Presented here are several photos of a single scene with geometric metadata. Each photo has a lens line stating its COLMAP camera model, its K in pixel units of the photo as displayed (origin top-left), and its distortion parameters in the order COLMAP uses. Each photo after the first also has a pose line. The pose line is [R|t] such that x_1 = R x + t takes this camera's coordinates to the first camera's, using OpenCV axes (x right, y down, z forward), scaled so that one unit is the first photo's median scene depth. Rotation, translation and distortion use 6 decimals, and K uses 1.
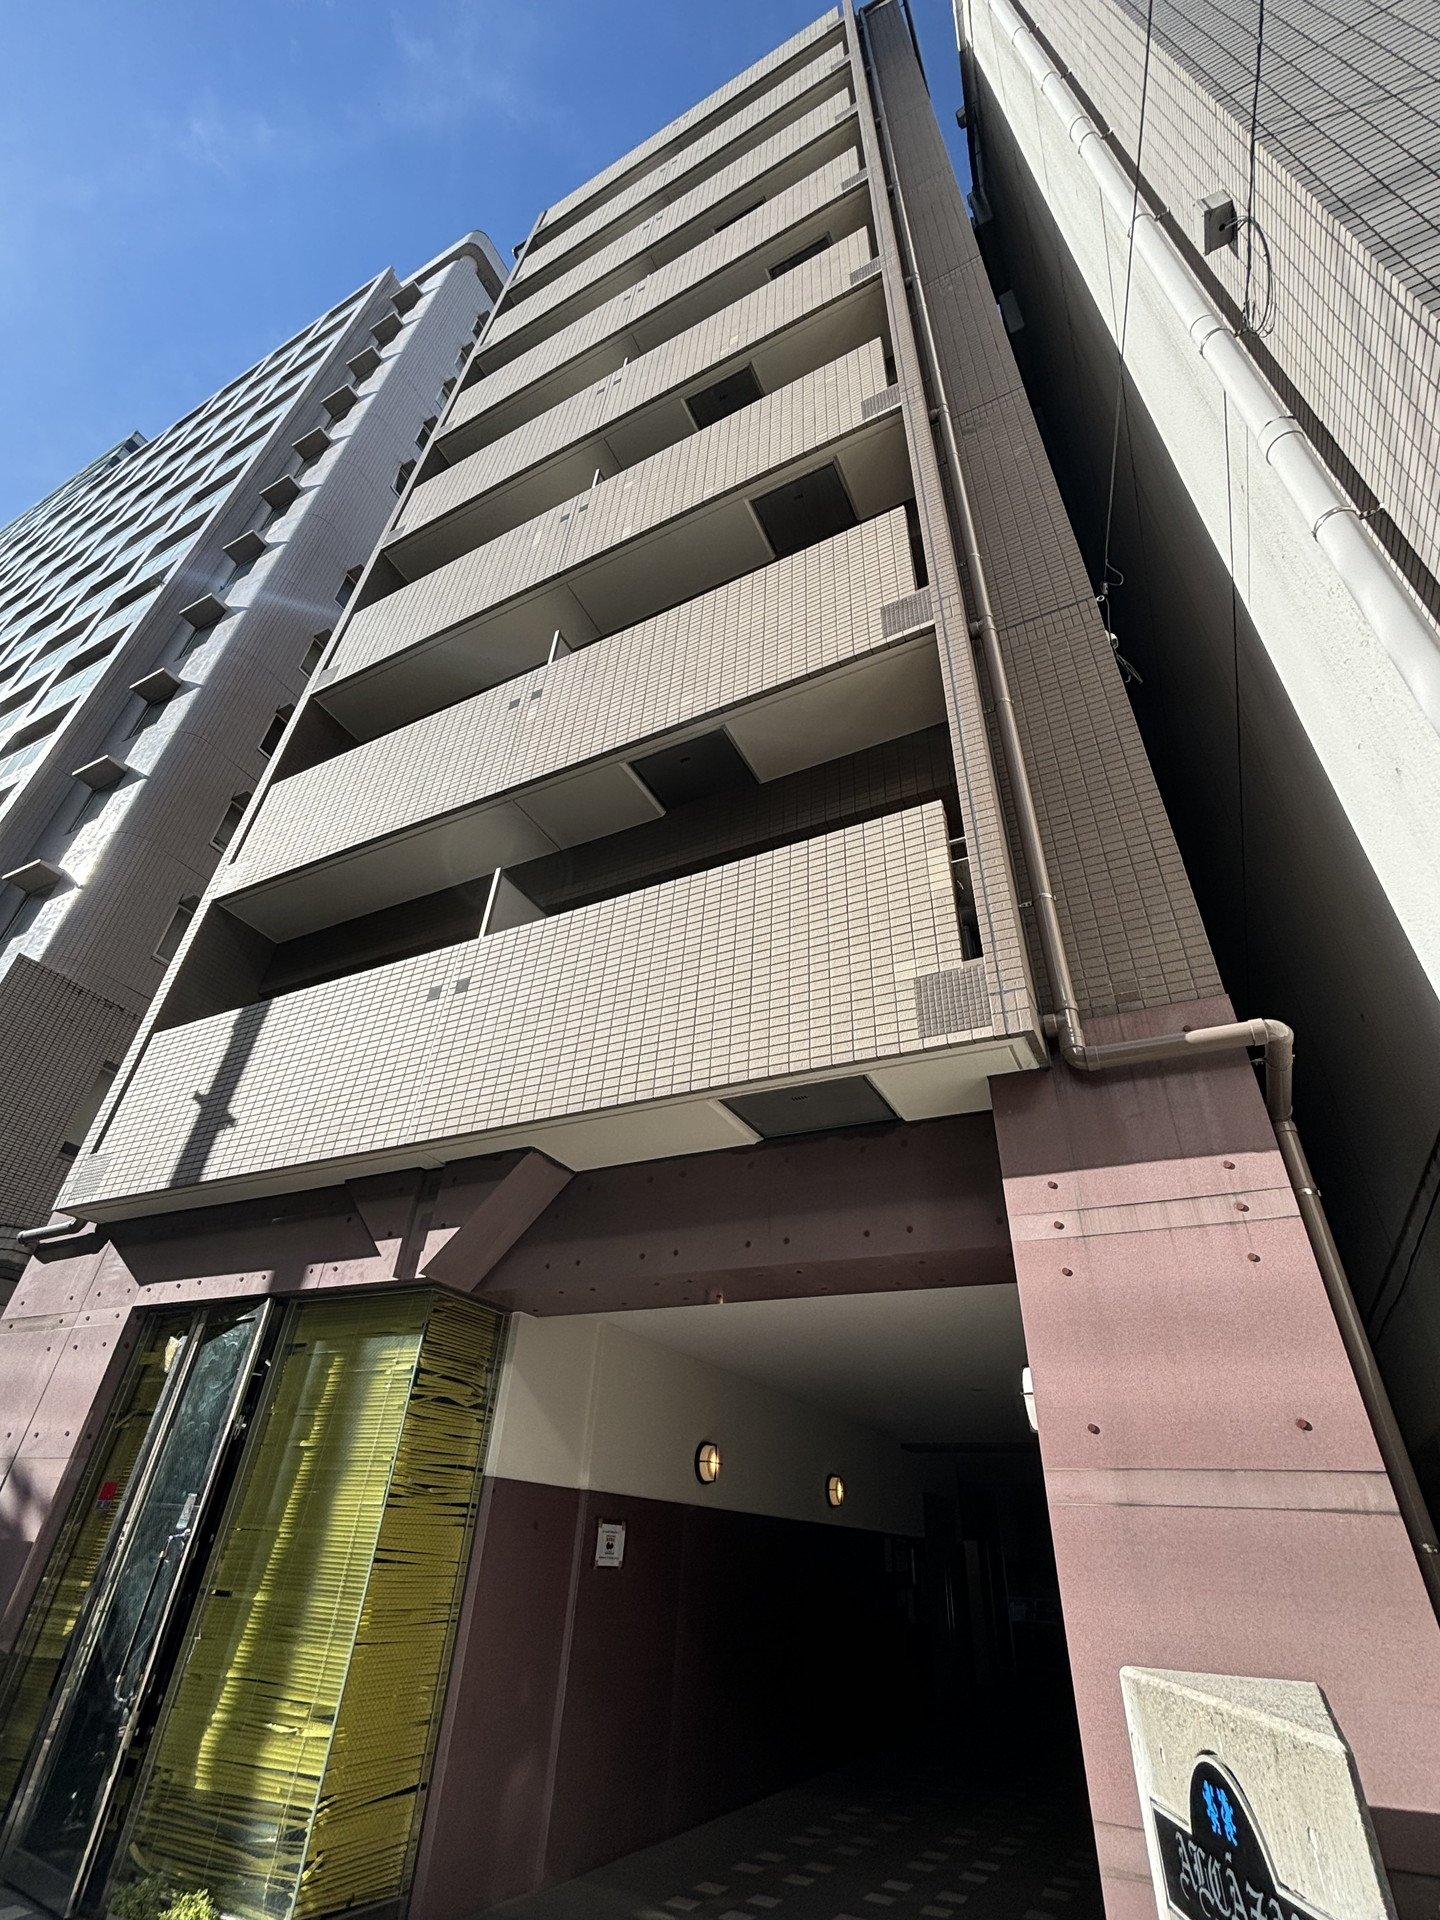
lens RADIAL K [[851.4, 0, 720.0], [0, 851.4, 960.0], [0, 0, 1]] dist [0.000864, 0.000277]
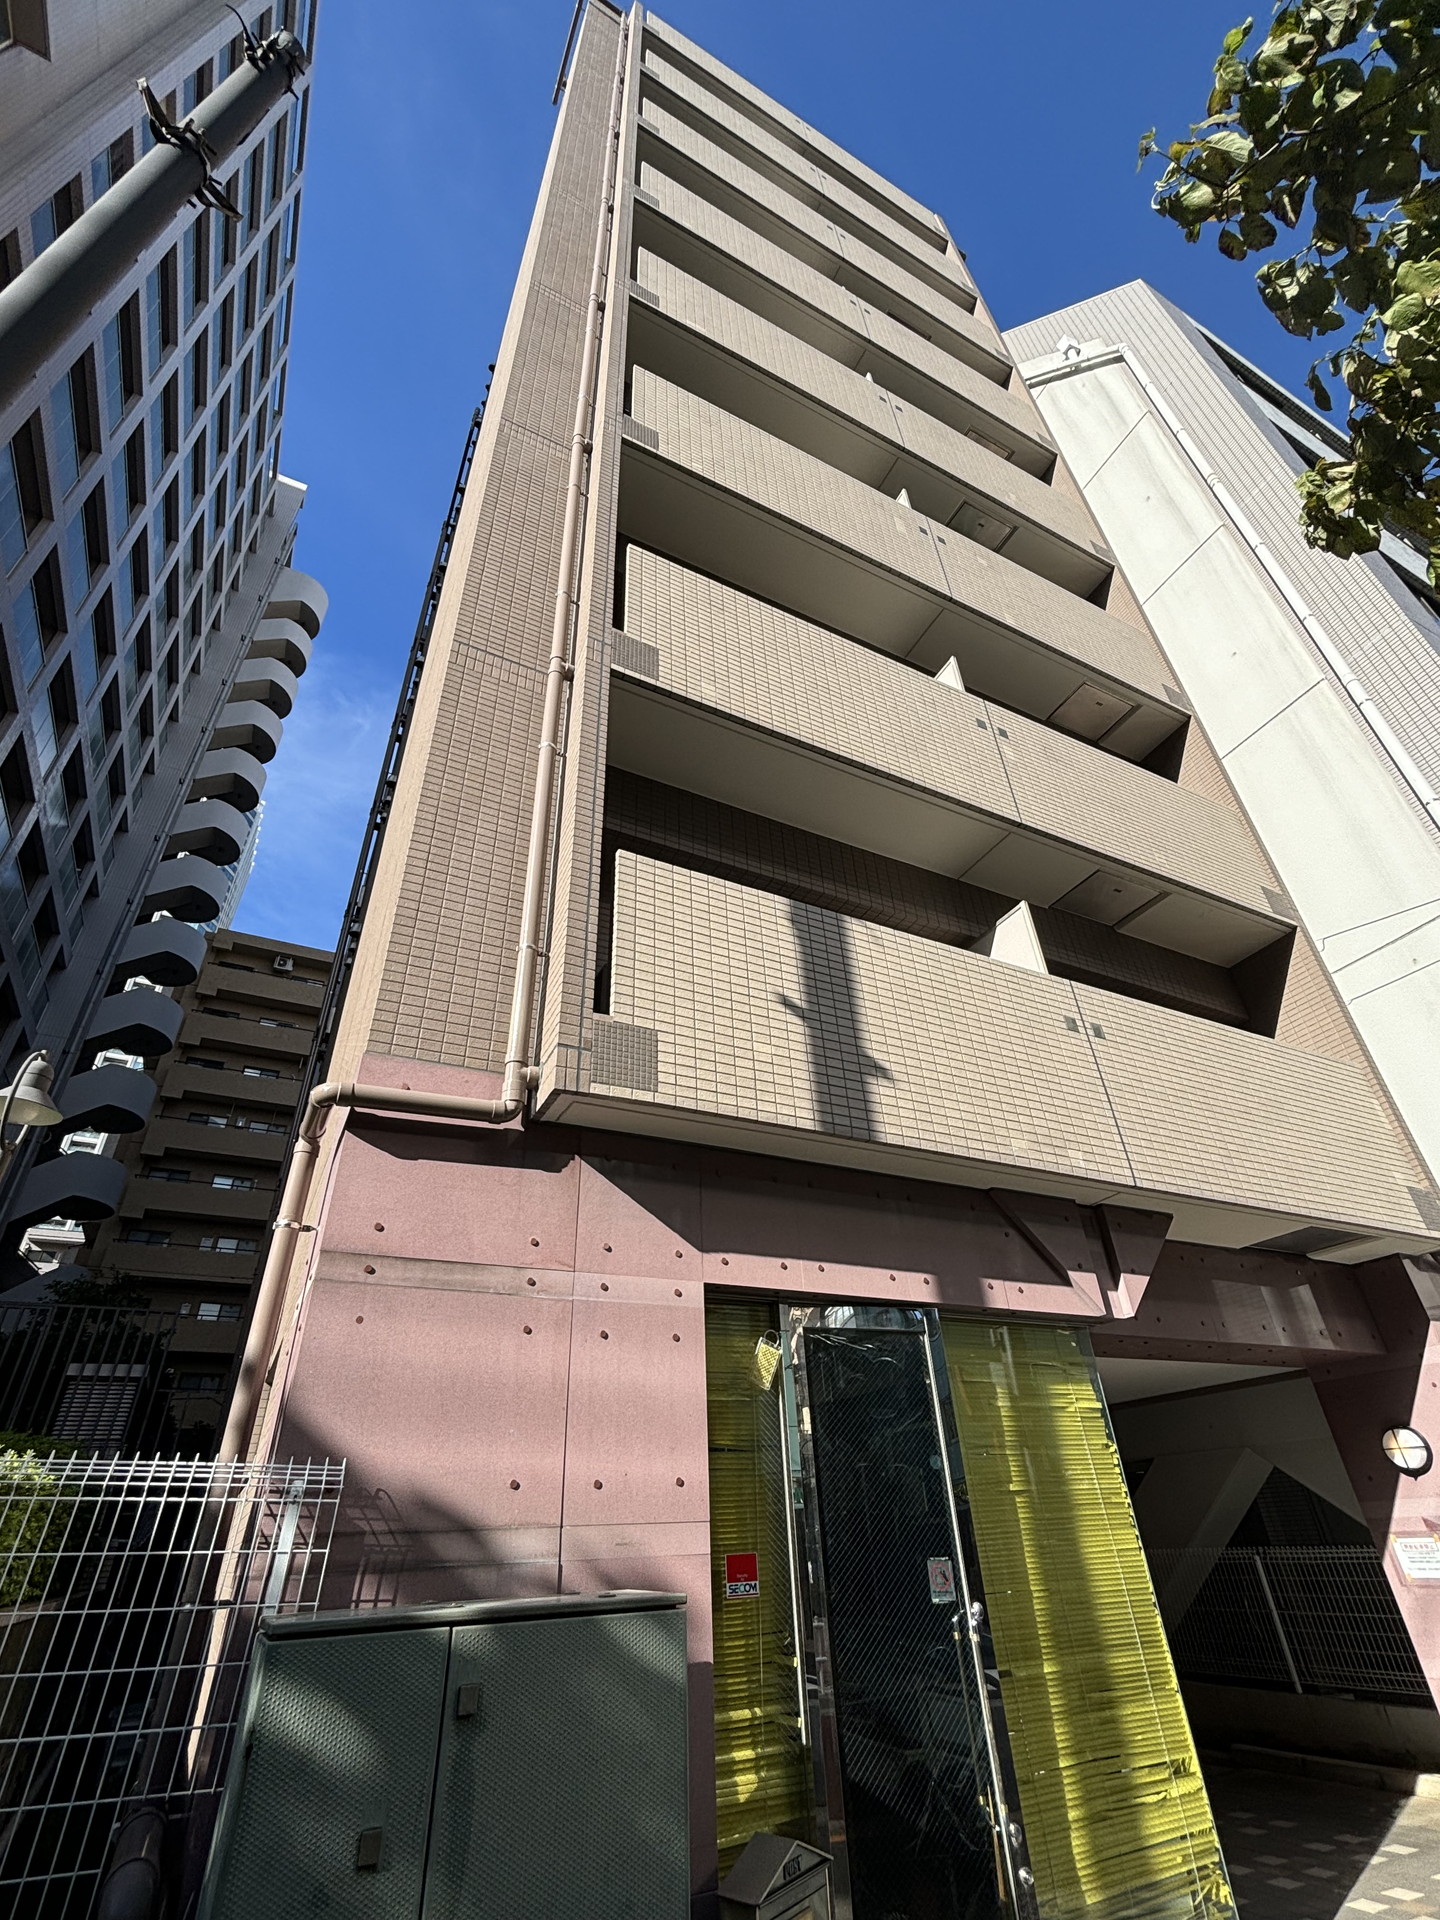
lens RADIAL K [[868.6, 0, 720.0], [0, 868.6, 960.0], [0, 0, 1]] dist [0.002612, -0.000452]
pose [[0.593300, 0.395363, 0.701201, -1.397209], [-0.398379, 0.901137, -0.171018, 0.326430], [-0.699492, -0.177878, 0.692149, 0.638334]]
